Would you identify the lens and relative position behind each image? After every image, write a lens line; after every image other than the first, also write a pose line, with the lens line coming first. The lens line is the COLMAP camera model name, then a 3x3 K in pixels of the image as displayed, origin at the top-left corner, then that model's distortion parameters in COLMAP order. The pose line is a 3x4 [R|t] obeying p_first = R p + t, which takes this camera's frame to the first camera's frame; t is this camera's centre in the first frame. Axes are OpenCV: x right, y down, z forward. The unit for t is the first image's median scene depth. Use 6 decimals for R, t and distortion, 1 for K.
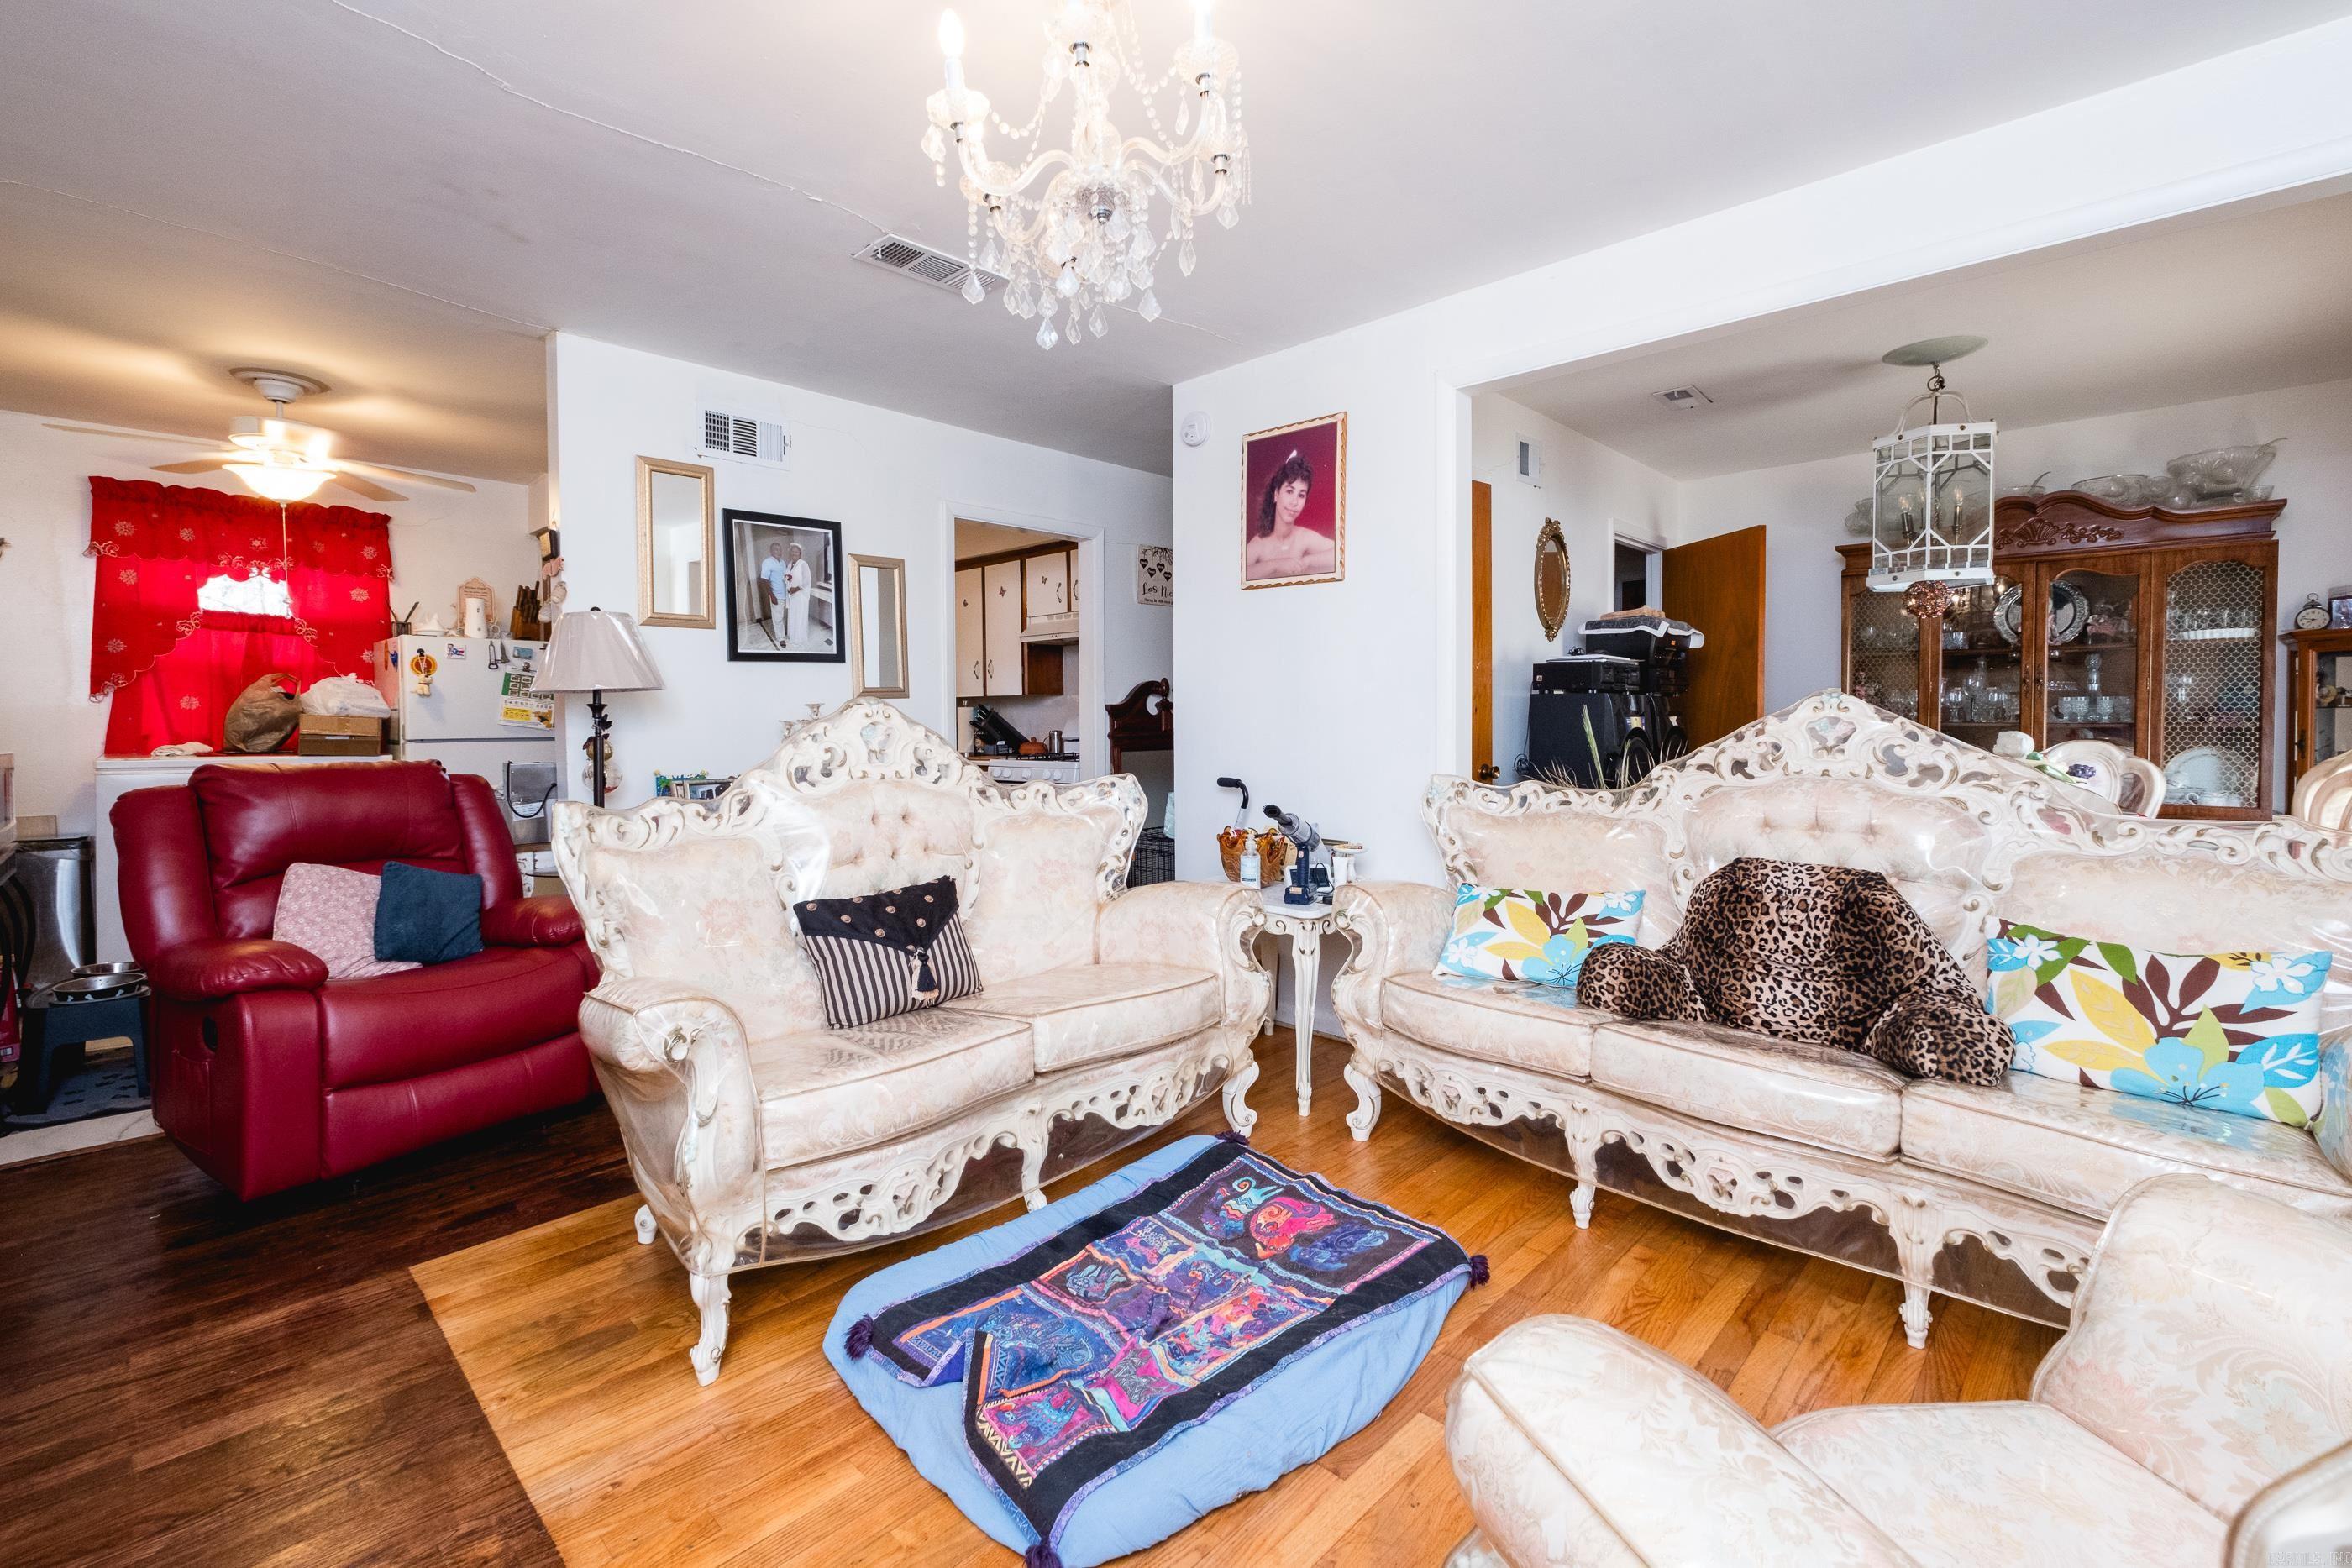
lens RADIAL K [[1000.1, 0, 1187.8], [0, 1000.1, 765.8], [0, 0, 1]] dist [0.000132, -0.003332]
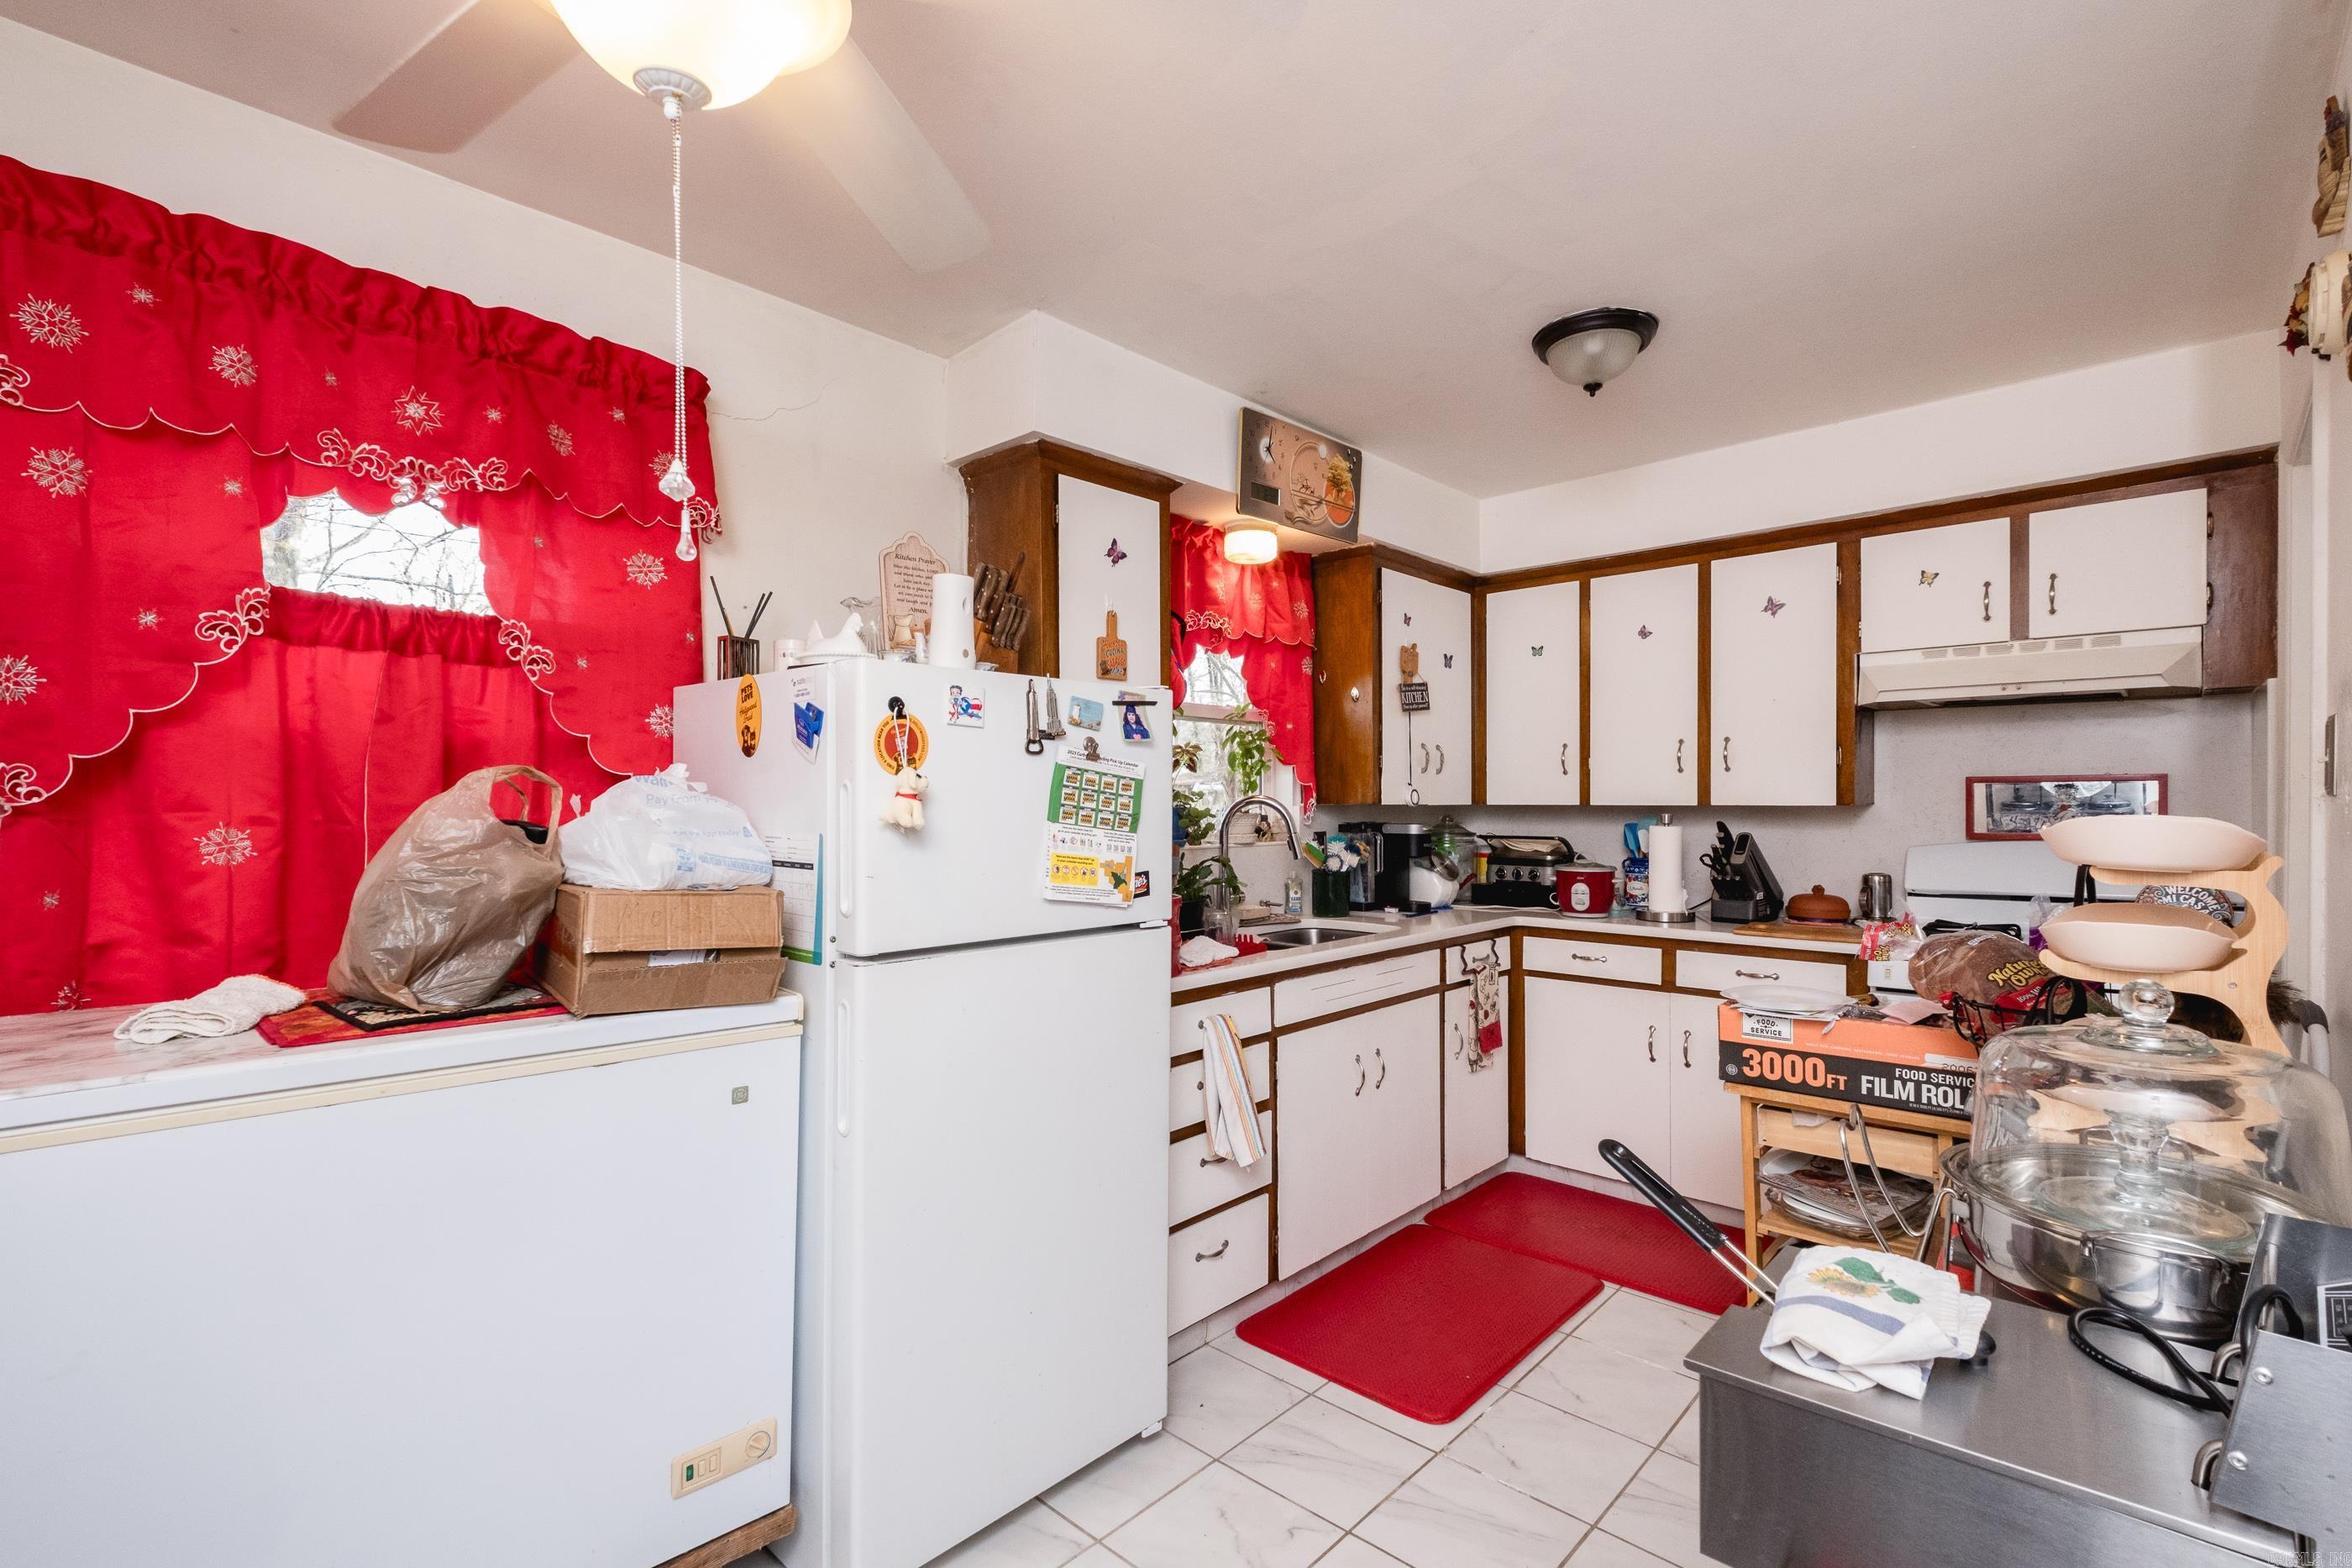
lens RADIAL K [[1032.6, 0, 1188.1], [0, 1032.6, 818.6], [0, 0, 1]] dist [0.000955, -0.001103]
pose [[0.999884, 0.002498, 0.015053, -0.721626], [-0.002046, 0.999548, -0.029981, -0.068077], [-0.015121, 0.029946, 0.999437, 0.682823]]
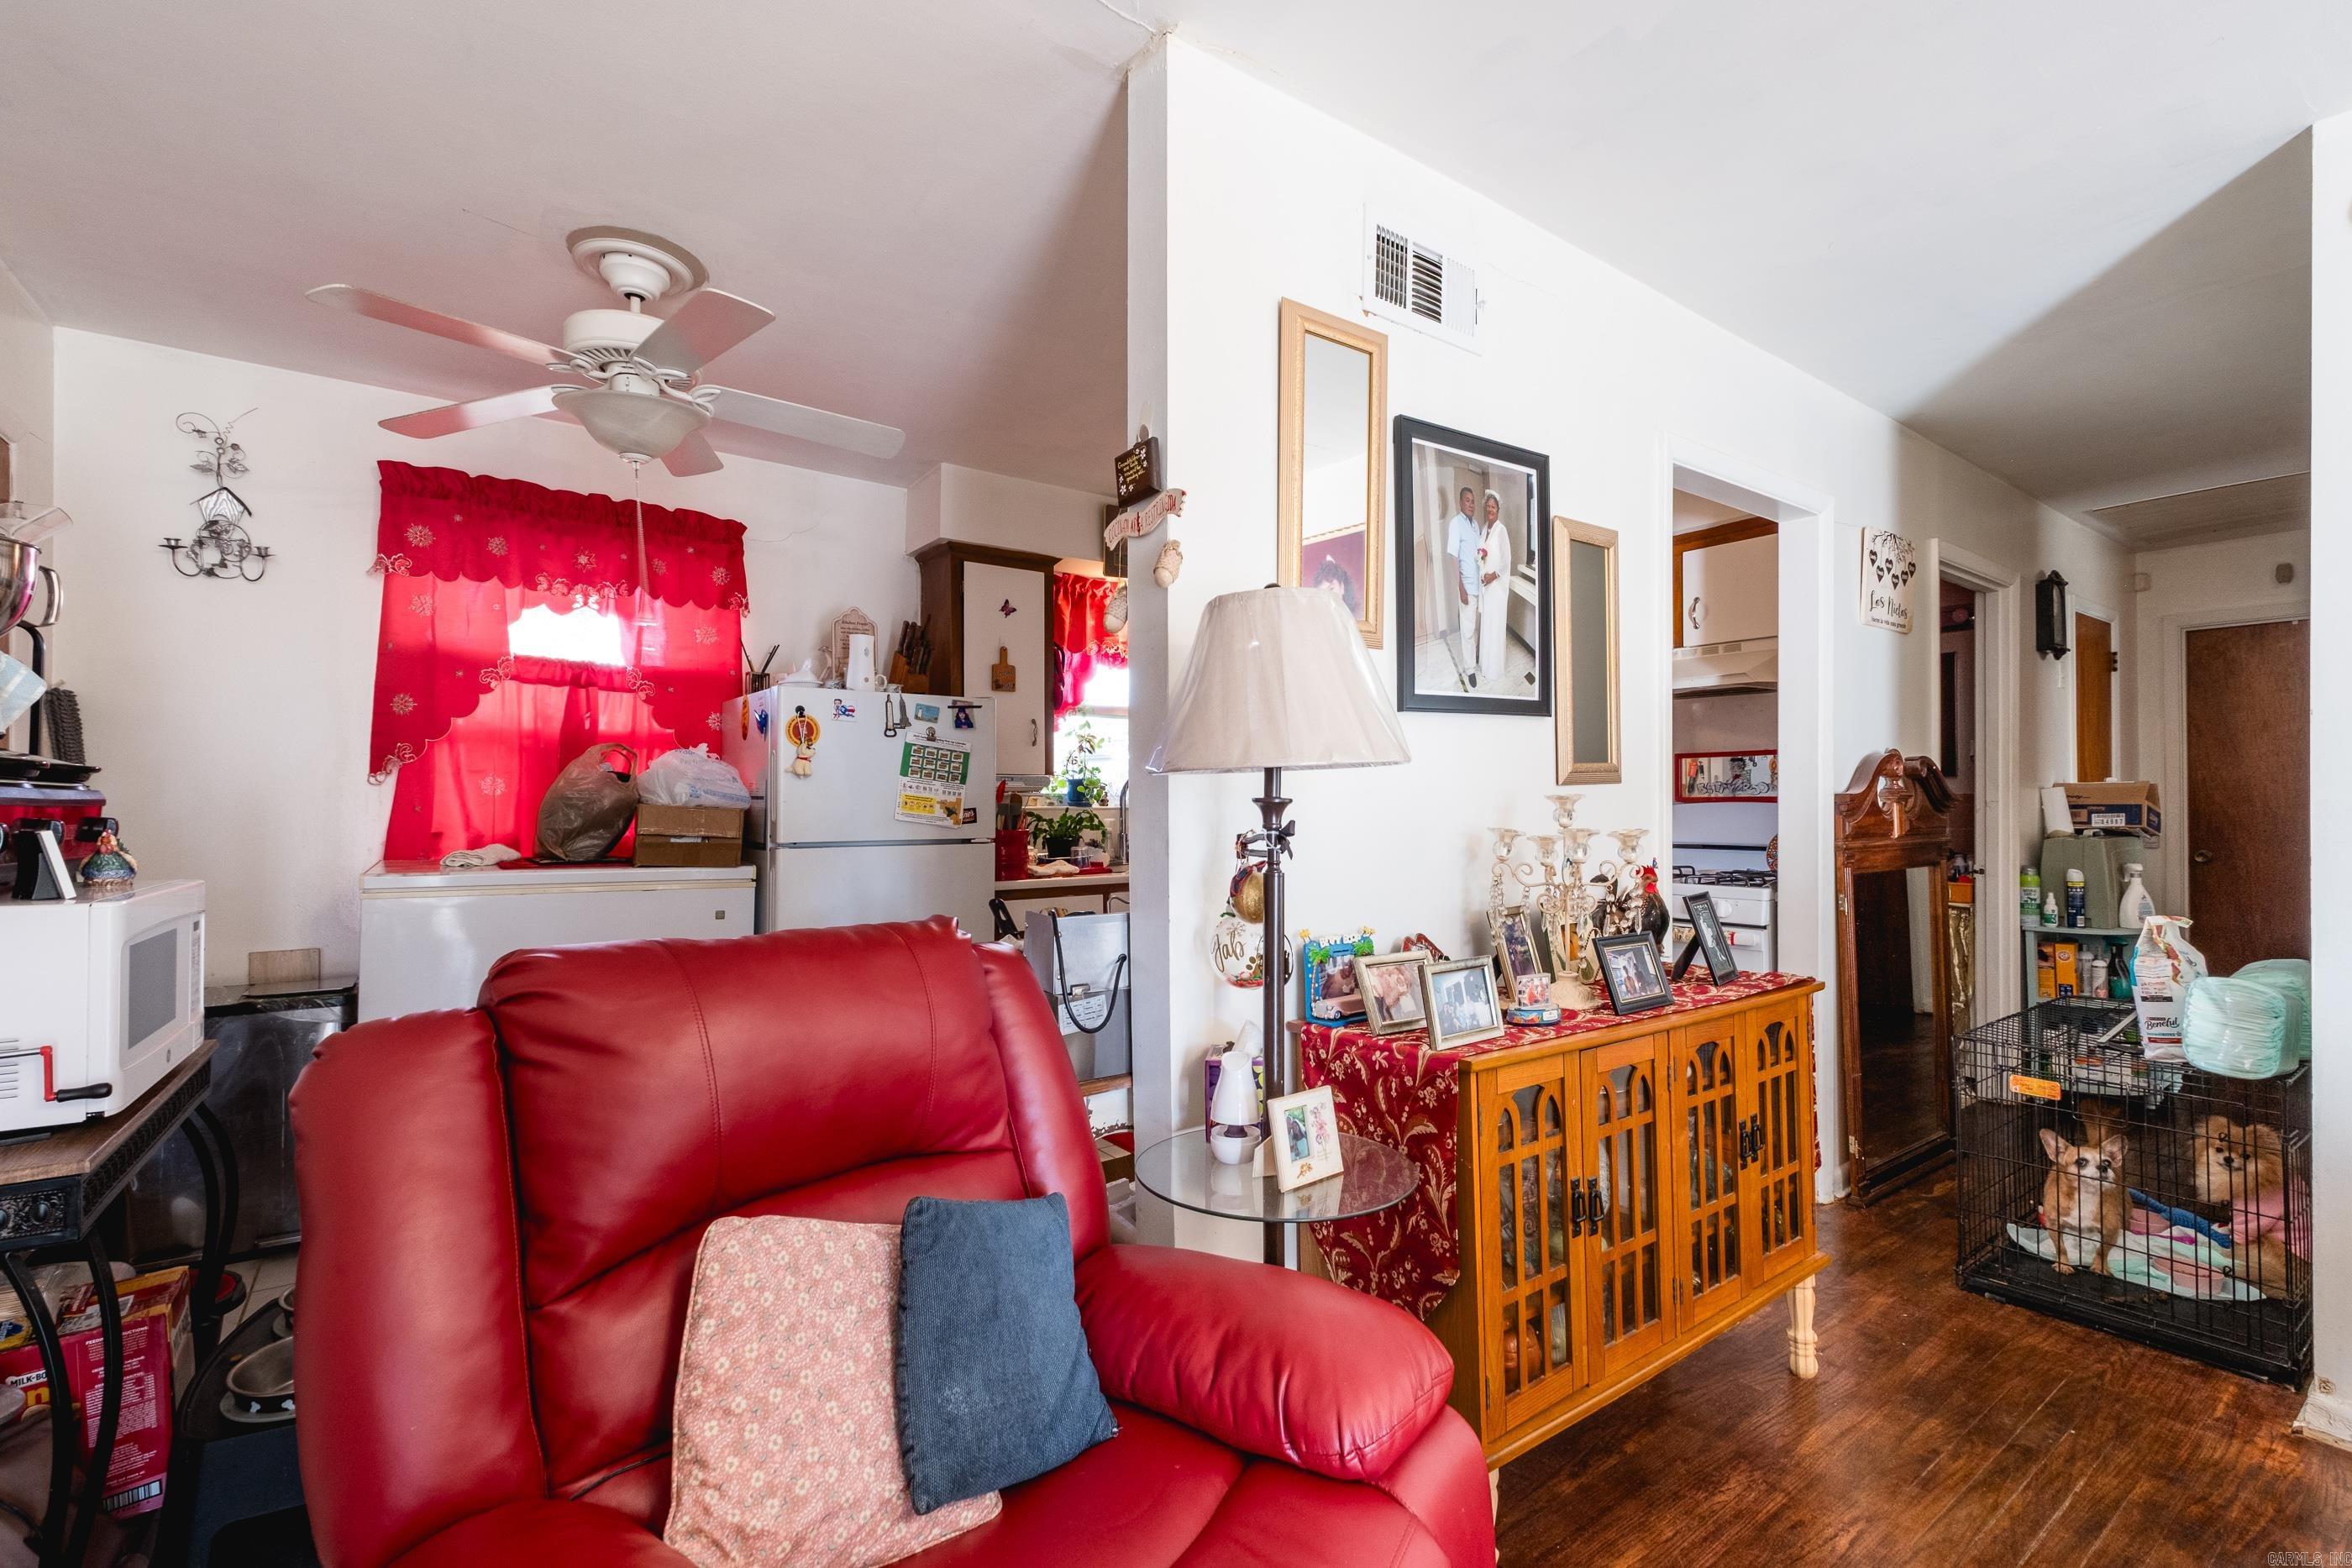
lens RADIAL K [[987.3, 0, 1177.3], [0, 987.3, 817.8], [0, 0, 1]] dist [-0.000893, -0.000024]
pose [[0.983493, 0.008861, -0.180730, -0.434993], [-0.013755, 0.999571, -0.025845, -0.031982], [0.180423, 0.027904, 0.983193, 0.436881]]
